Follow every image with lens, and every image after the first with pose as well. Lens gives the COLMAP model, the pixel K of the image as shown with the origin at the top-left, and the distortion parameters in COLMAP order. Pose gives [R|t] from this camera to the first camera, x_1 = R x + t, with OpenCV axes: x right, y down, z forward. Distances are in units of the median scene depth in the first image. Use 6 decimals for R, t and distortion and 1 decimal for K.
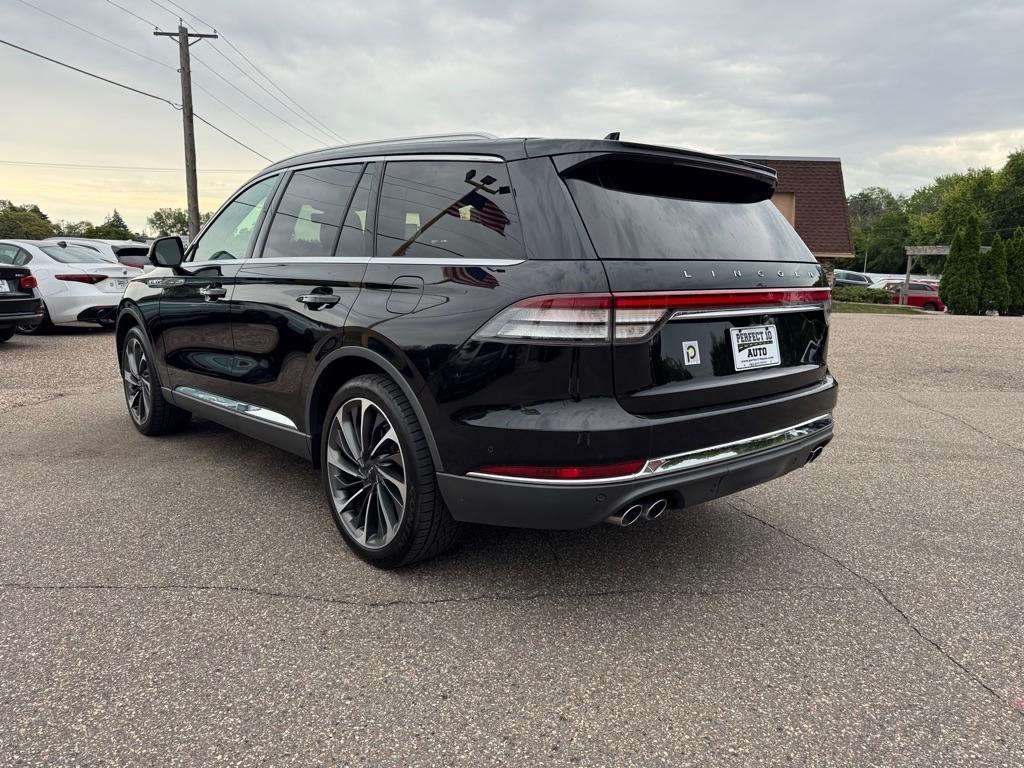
lens RADIAL K [[740.1, 0, 512.0], [0, 740.1, 384.0], [0, 0, 1]] dist [0.041692, -0.039354]
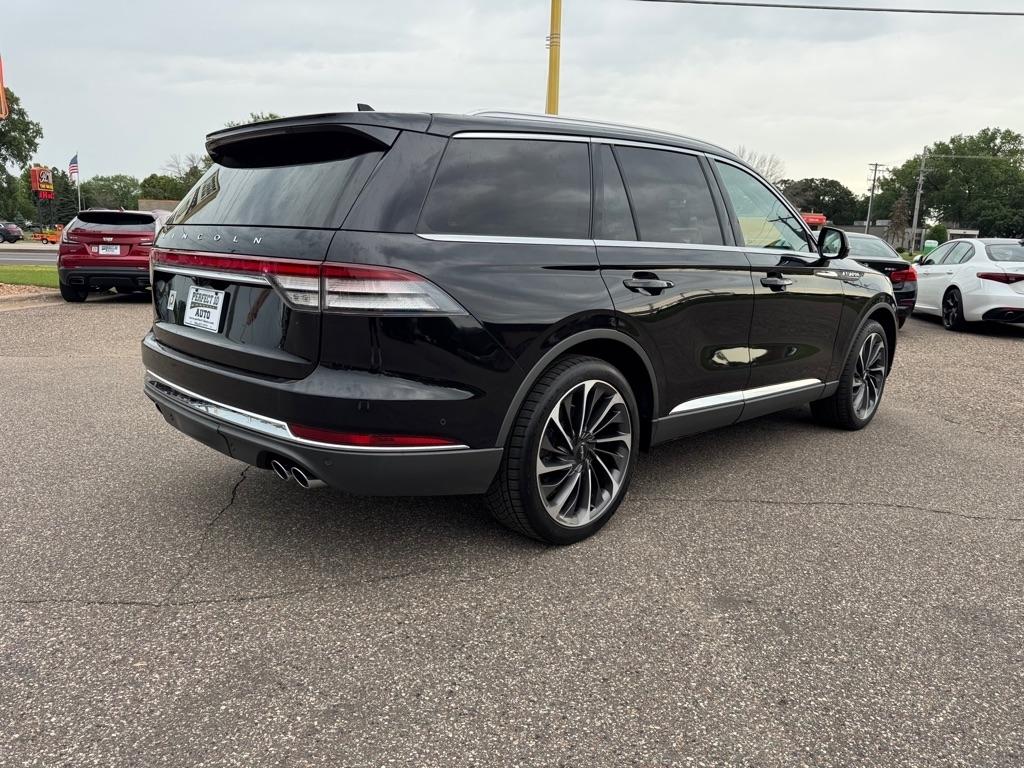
lens RADIAL K [[738.8, 0, 511.6], [0, 738.8, 378.0], [0, 0, 1]] dist [0.038785, -0.041118]
pose [[0.044840, 0.173590, -0.983797, 1.398830], [-0.191862, 0.967951, 0.162049, -0.208596], [0.980397, 0.181487, 0.076708, 1.375701]]
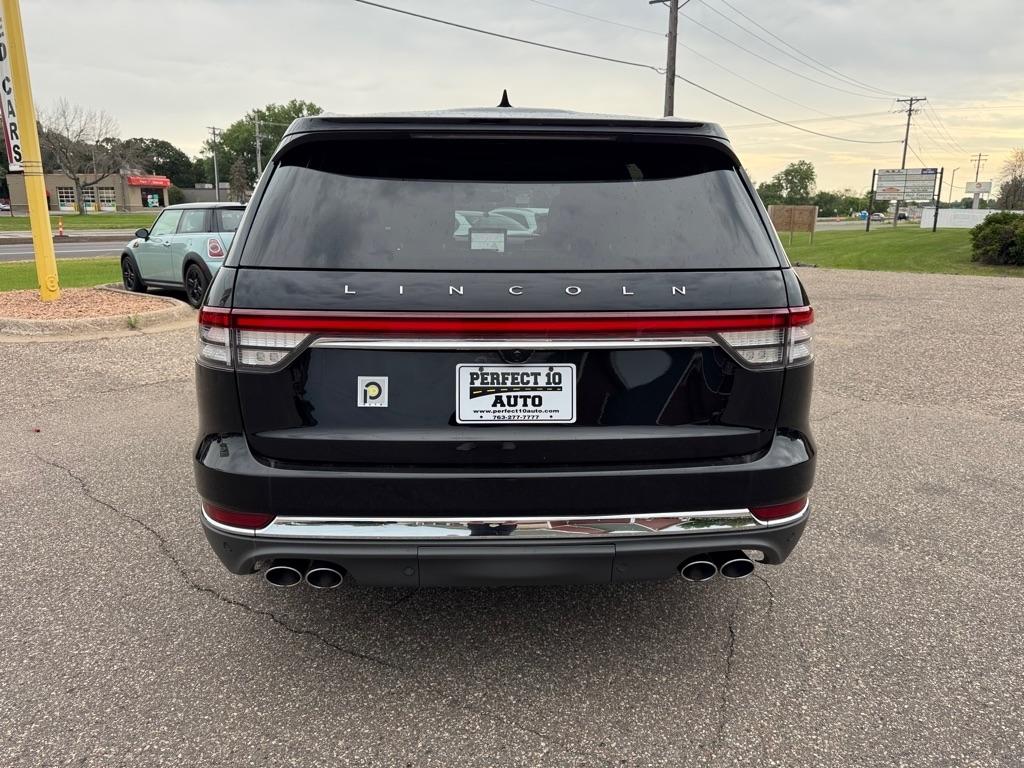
lens RADIAL K [[750.1, 0, 505.3], [0, 750.1, 367.2], [0, 0, 1]] dist [0.003188, -0.006242]
pose [[0.774815, 0.120042, -0.620686, 0.767347], [-0.097949, 0.992746, 0.069728, -0.124647], [0.624554, 0.006769, 0.780952, 0.444791]]
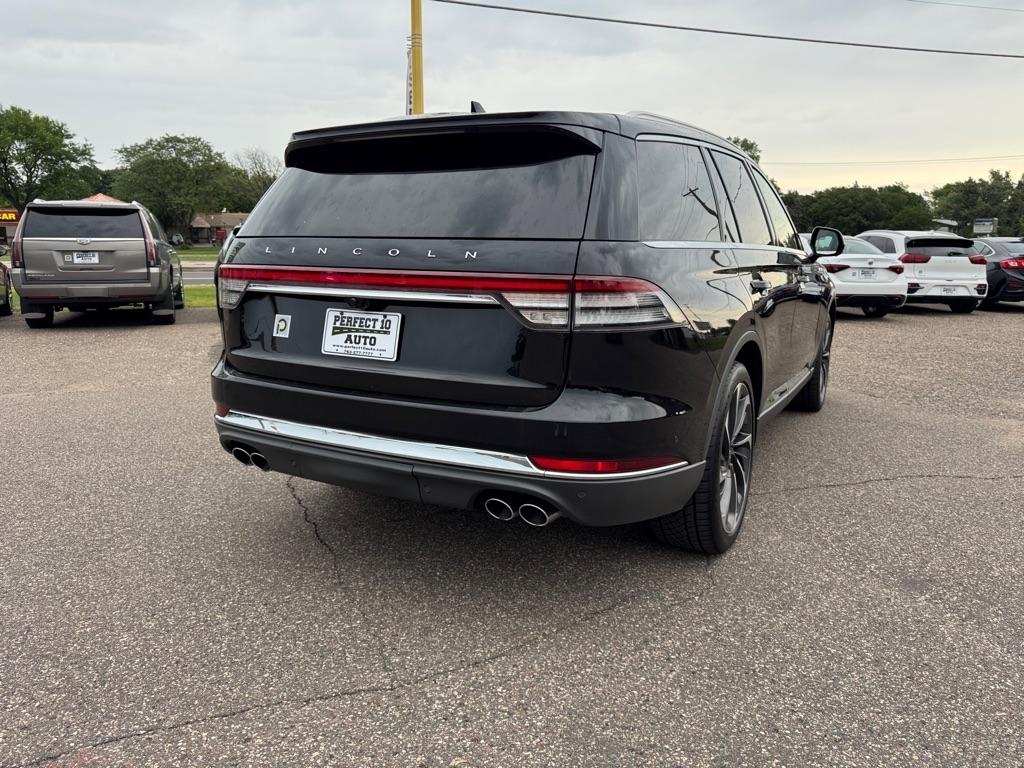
lens RADIAL K [[734.9, 0, 497.4], [0, 734.9, 371.4], [0, 0, 1]] dist [0.054651, -0.072213]
pose [[0.323616, 0.150615, -0.934124, 1.229174], [-0.158167, 0.981969, 0.103534, -0.124934], [0.932875, 0.114242, 0.341604, 0.867363]]
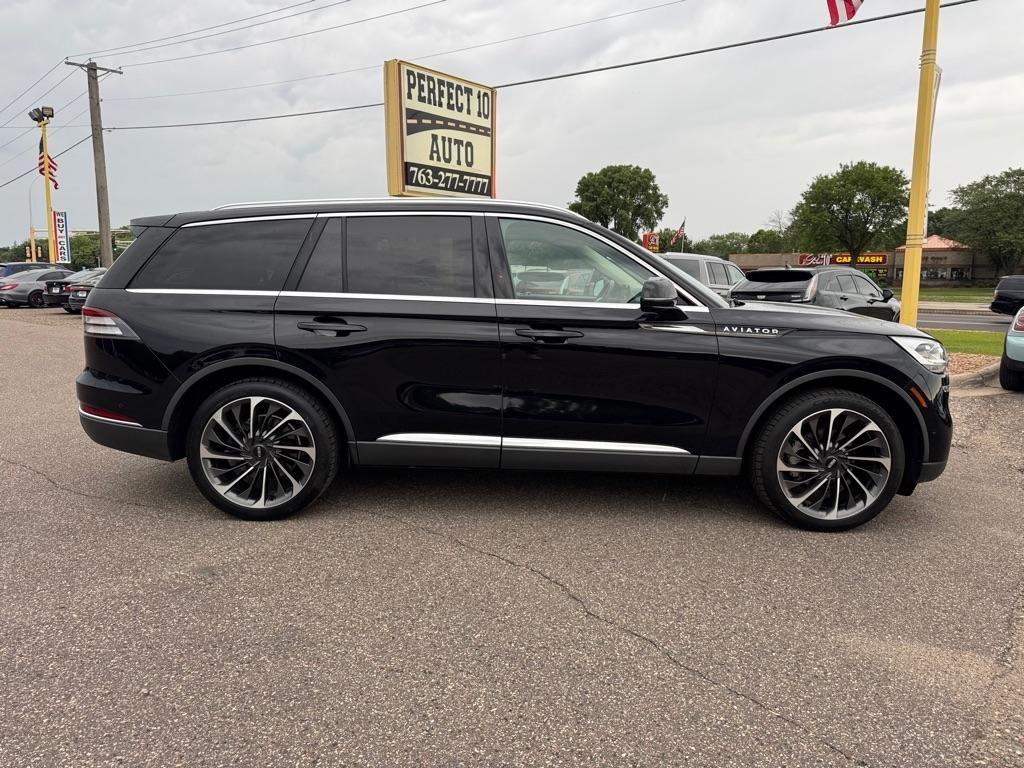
lens RADIAL K [[740.1, 0, 512.0], [0, 740.1, 384.0], [0, 0, 1]] dist [0.041692, -0.039354]
pose [[-0.685207, 0.086063, -0.723246, 1.038465], [-0.136452, 0.960244, 0.243540, -0.500931], [0.715452, 0.265564, -0.646223, 2.877903]]
